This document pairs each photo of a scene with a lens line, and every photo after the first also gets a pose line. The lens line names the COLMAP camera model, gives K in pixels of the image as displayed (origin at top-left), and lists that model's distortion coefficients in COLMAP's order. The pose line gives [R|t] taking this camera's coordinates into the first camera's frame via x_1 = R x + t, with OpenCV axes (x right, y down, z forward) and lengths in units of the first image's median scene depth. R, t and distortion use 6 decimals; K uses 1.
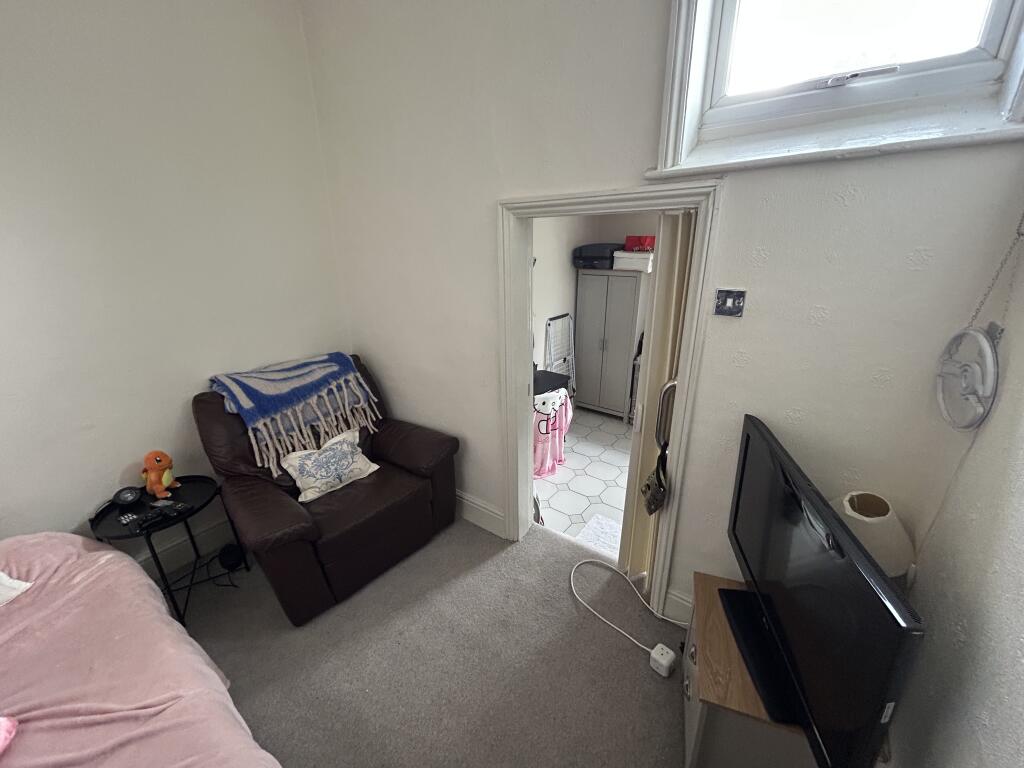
lens RADIAL K [[410.8, 0, 512.2], [0, 410.8, 387.9], [0, 0, 1]] dist [0.003305, 0.000082]
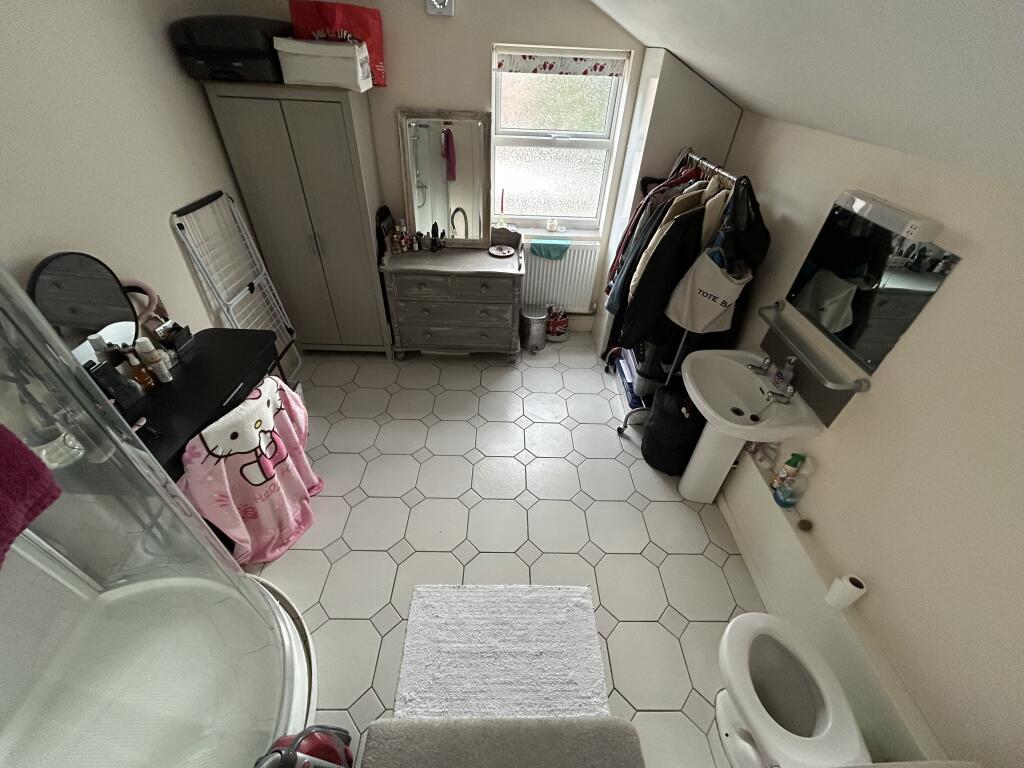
lens RADIAL K [[410.8, 0, 511.9], [0, 410.8, 385.0], [0, 0, 1]] dist [0.003305, 0.000082]
pose [[0.792693, -0.353467, 0.496688, 0.094771], [0.160774, 0.907118, 0.388959, -0.116654], [-0.588039, -0.228471, 0.775894, 0.399543]]
